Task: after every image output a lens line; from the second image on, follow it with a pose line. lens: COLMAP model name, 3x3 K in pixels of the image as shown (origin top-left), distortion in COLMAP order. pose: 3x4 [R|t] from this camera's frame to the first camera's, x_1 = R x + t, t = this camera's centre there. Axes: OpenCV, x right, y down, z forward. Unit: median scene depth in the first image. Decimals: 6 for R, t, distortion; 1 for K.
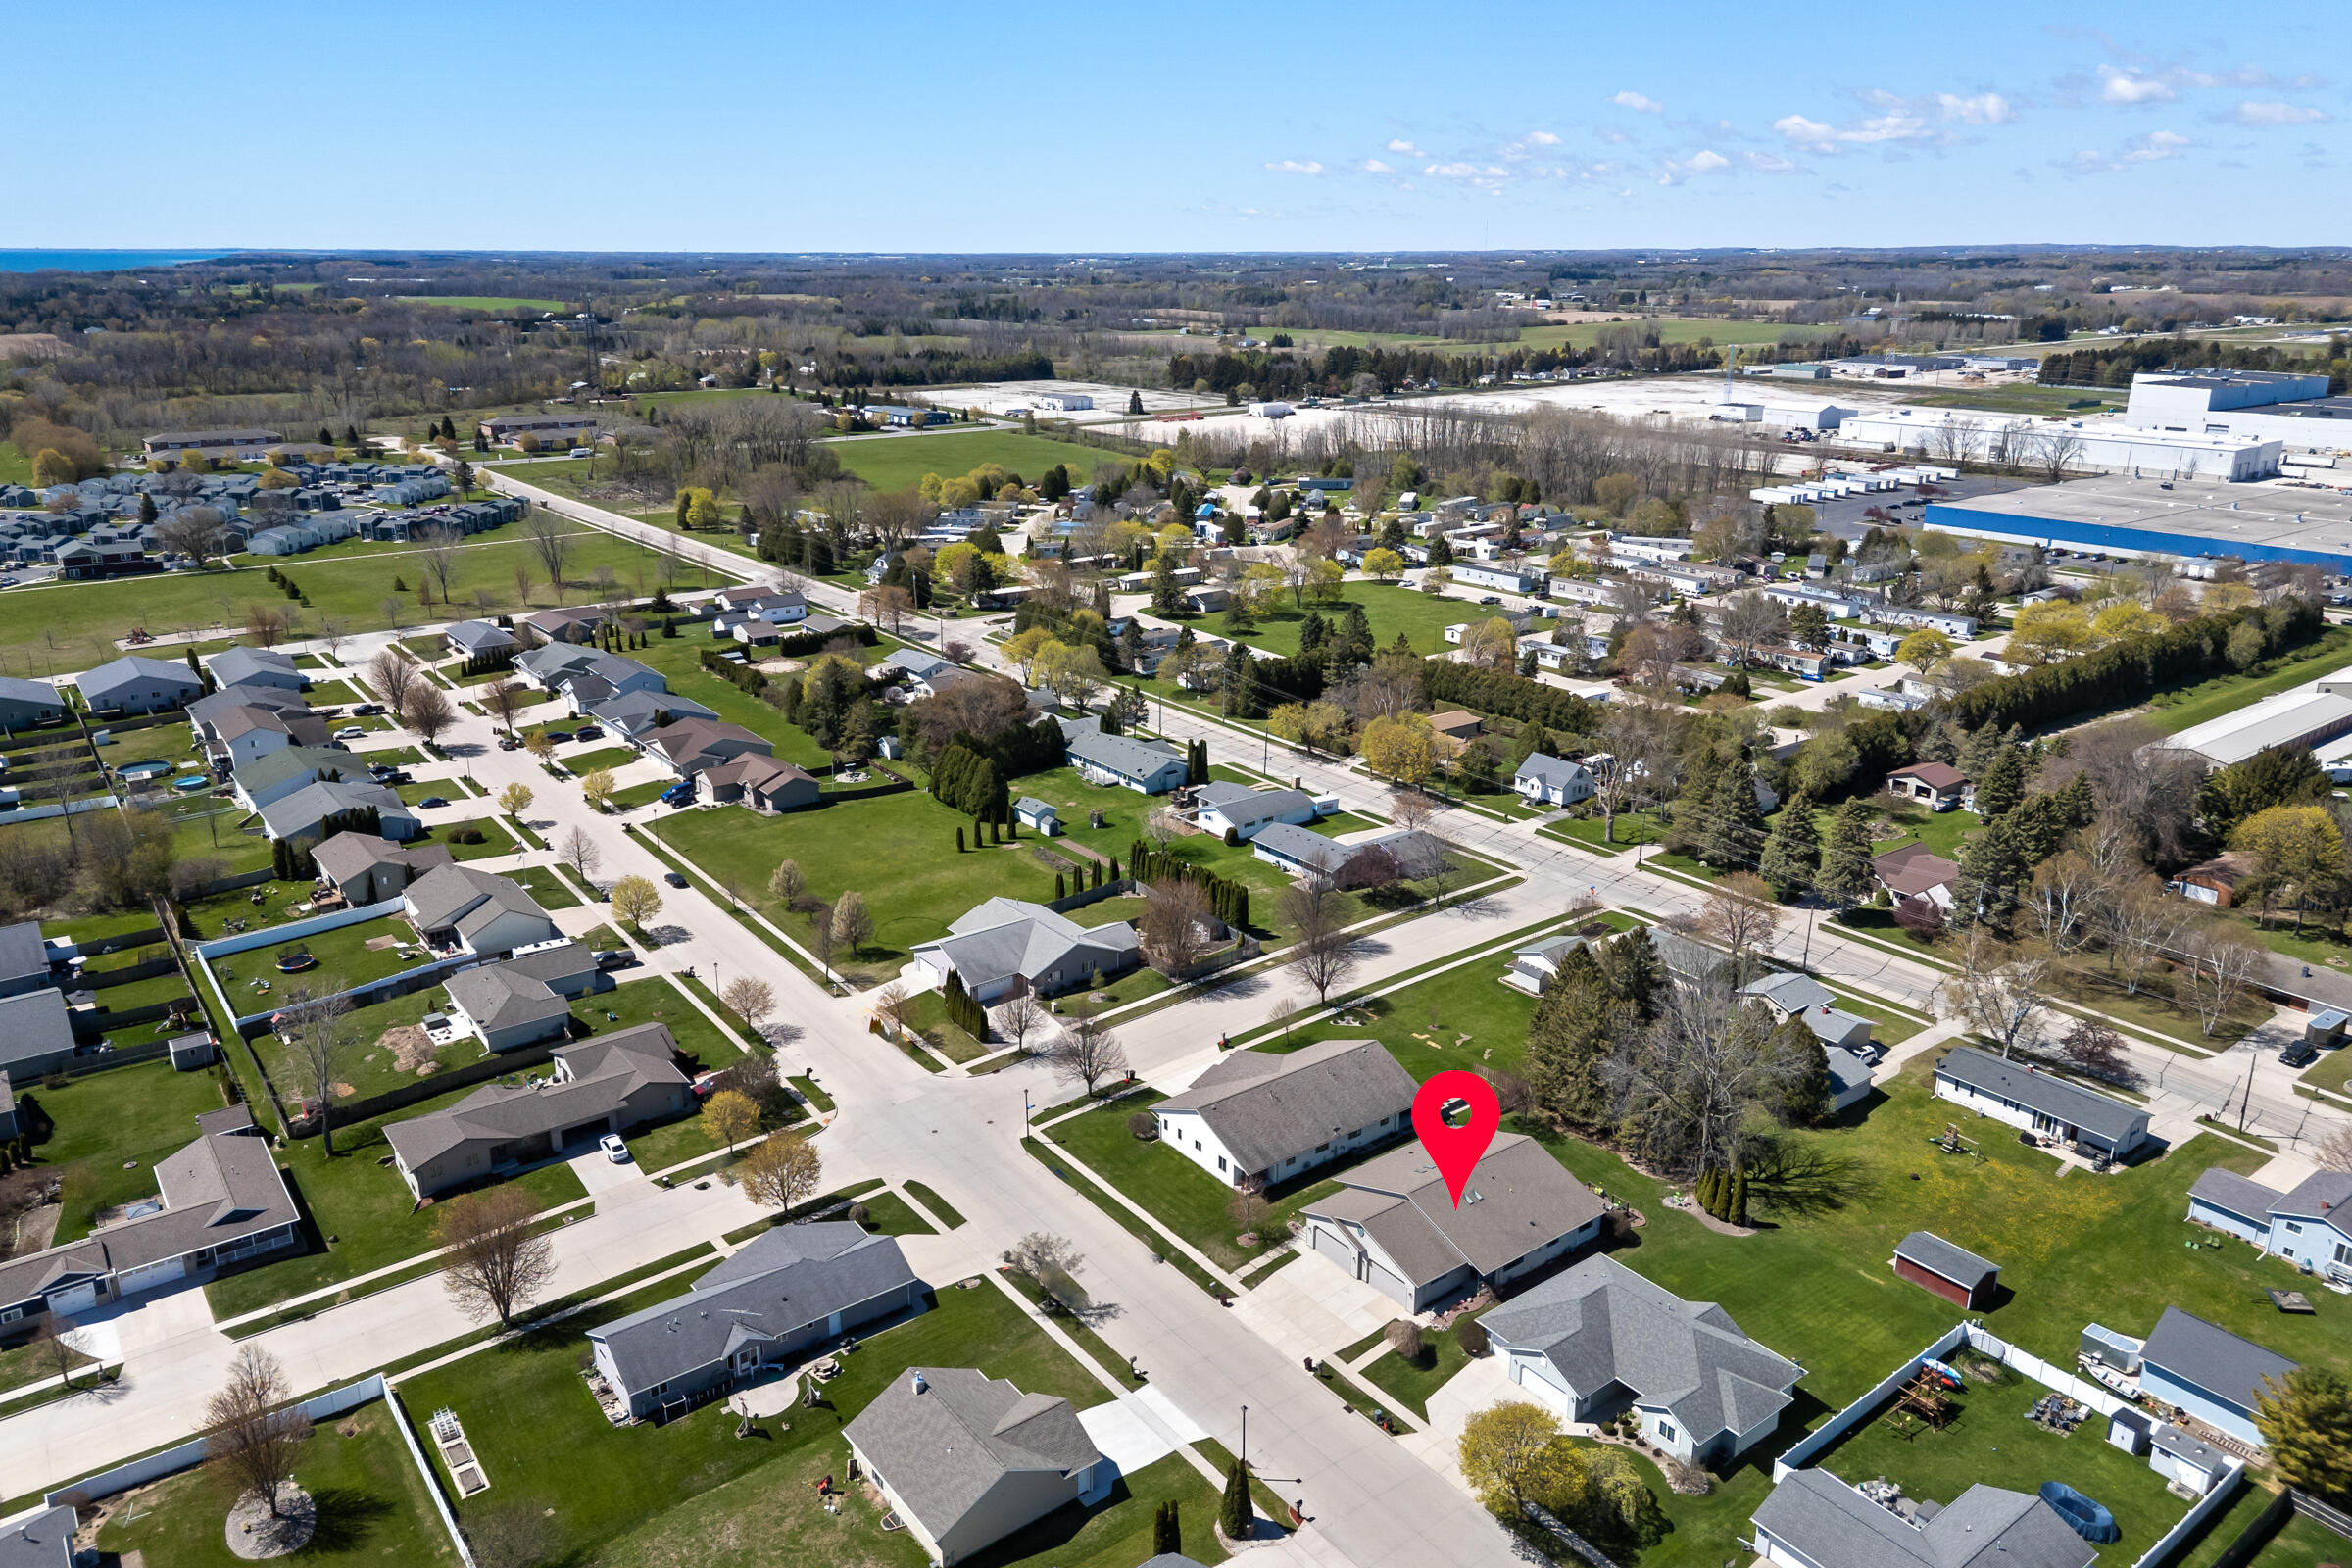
lens RADIAL K [[1656.6, 0, 1172.9], [0, 1656.6, 733.0], [0, 0, 1]] dist [0.078476, -0.079386]
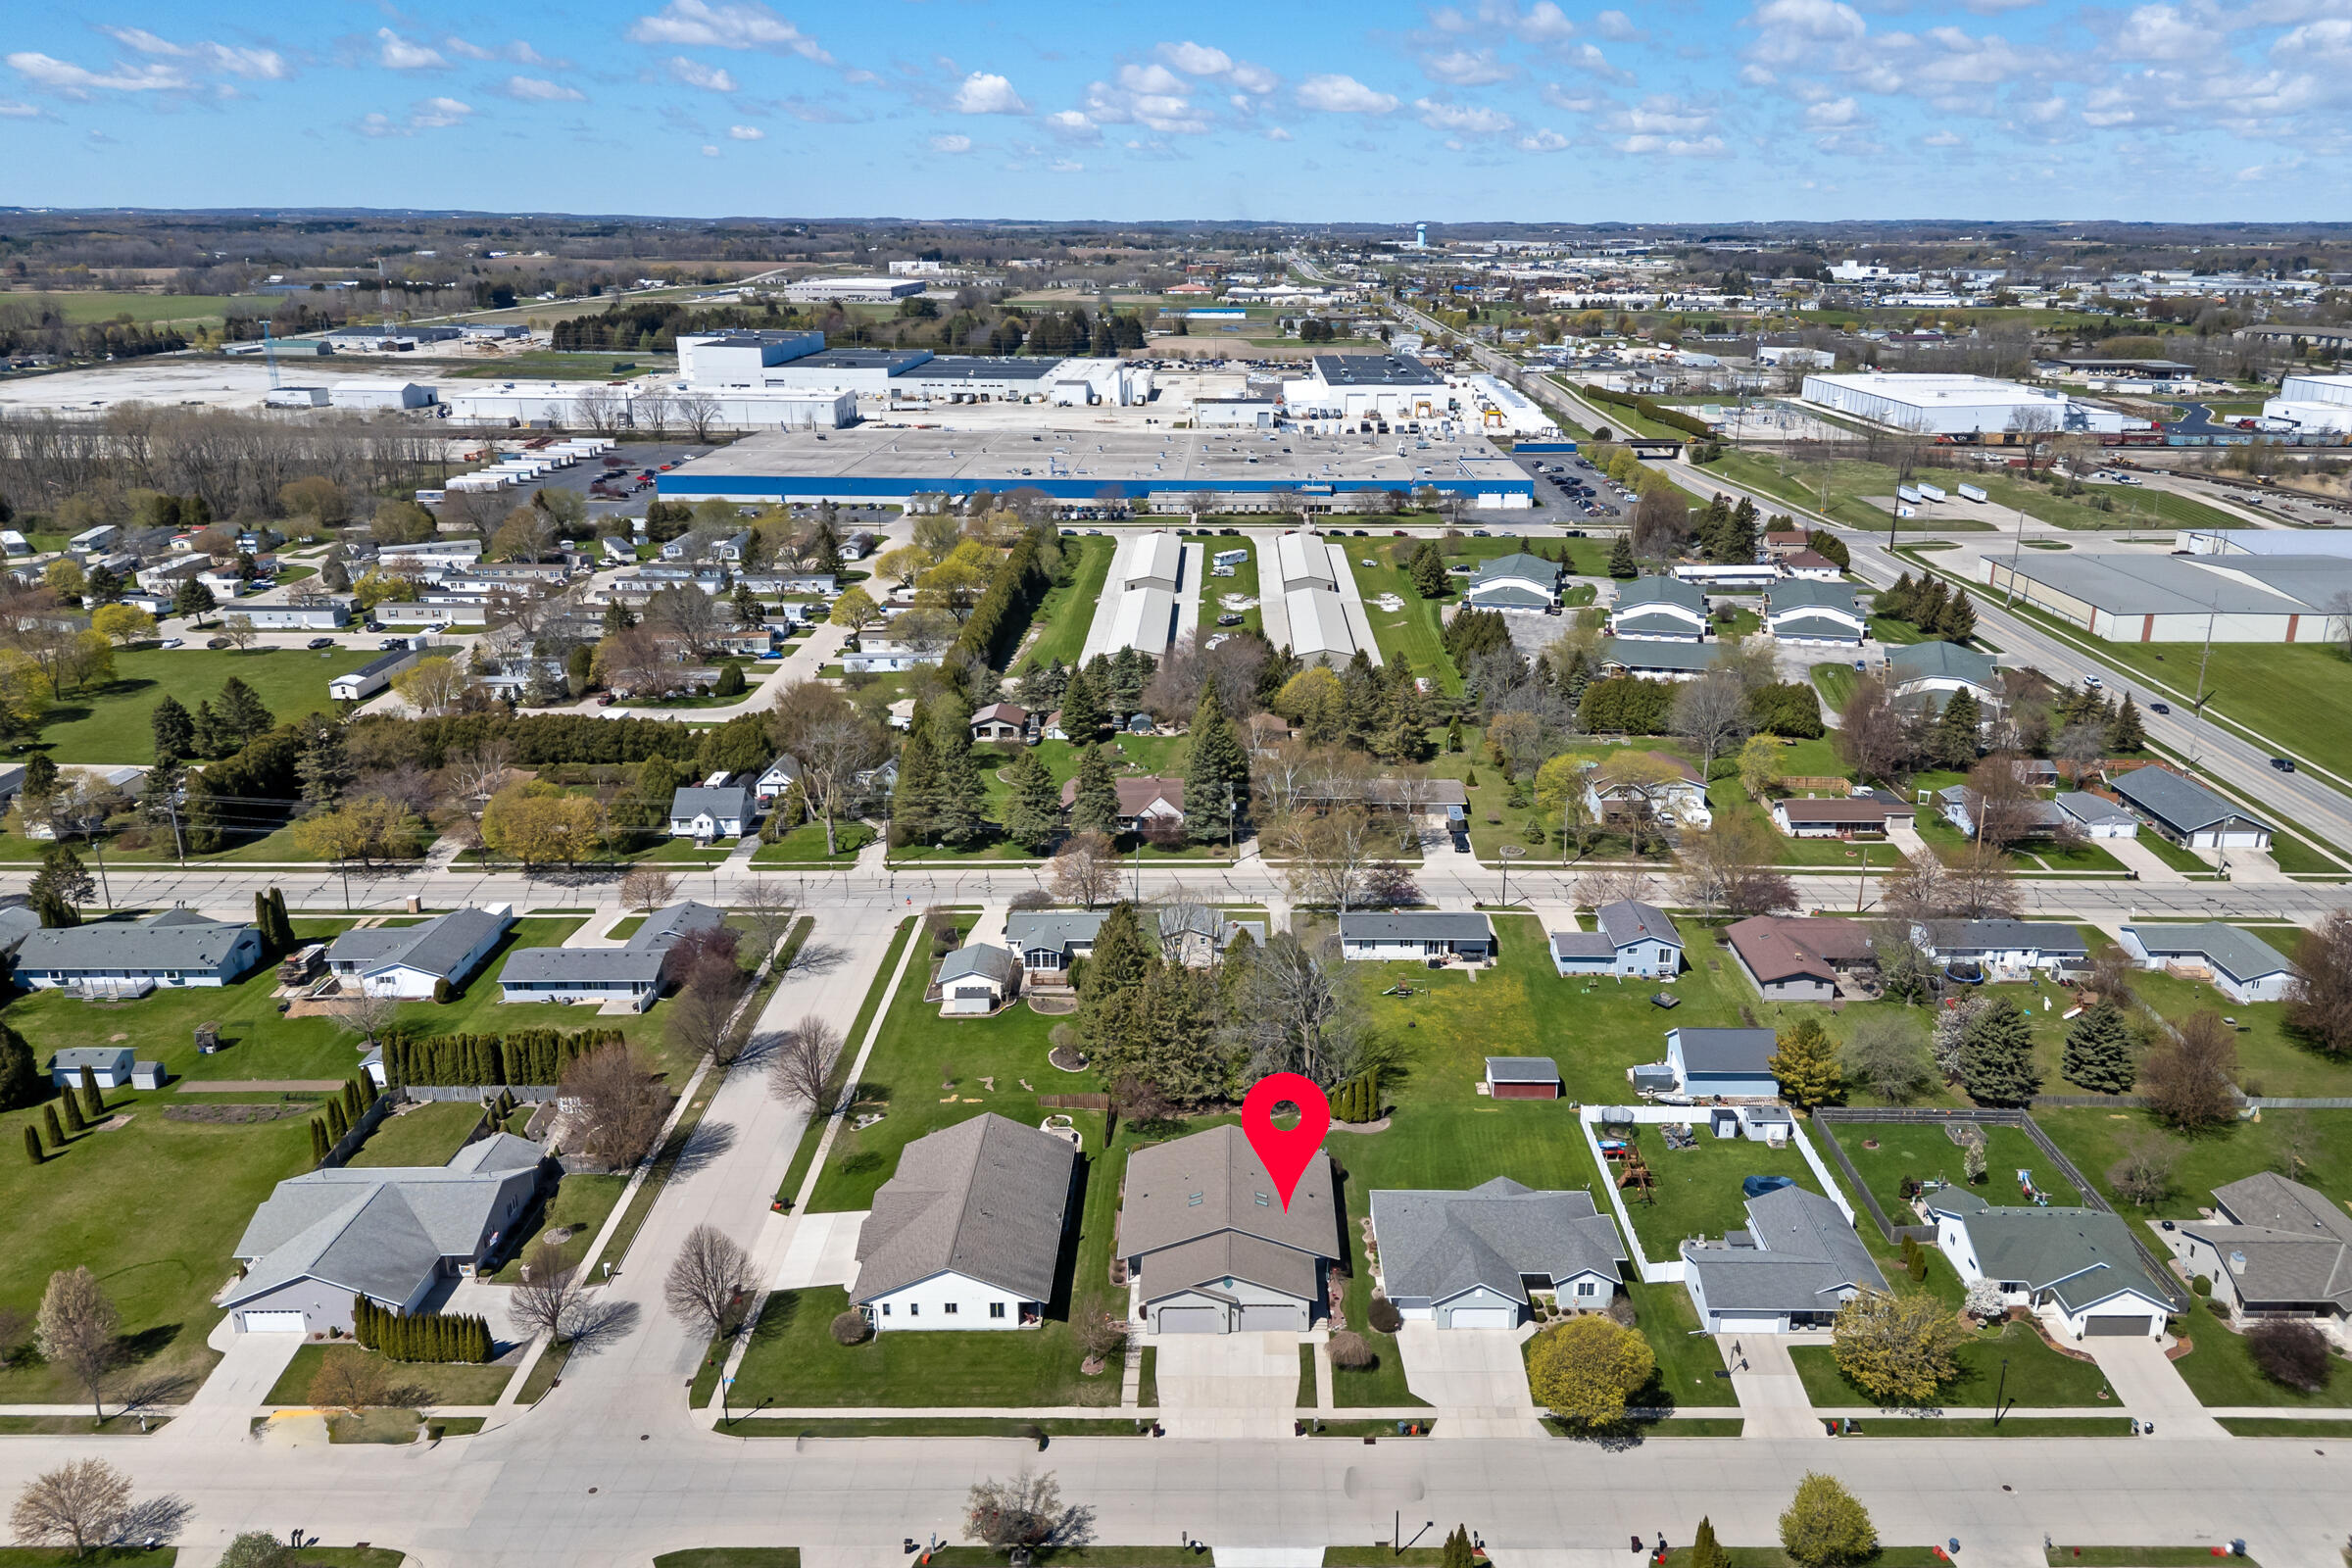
lens RADIAL K [[1654.1, 0, 1247.0], [0, 1654.1, 778.5], [0, 0, 1]] dist [0.074104, -0.068942]
pose [[0.600365, -0.251893, 0.759021, -0.315287], [0.218318, 0.964673, 0.147459, -0.067116], [-0.769350, 0.077179, 0.634148, 0.229206]]
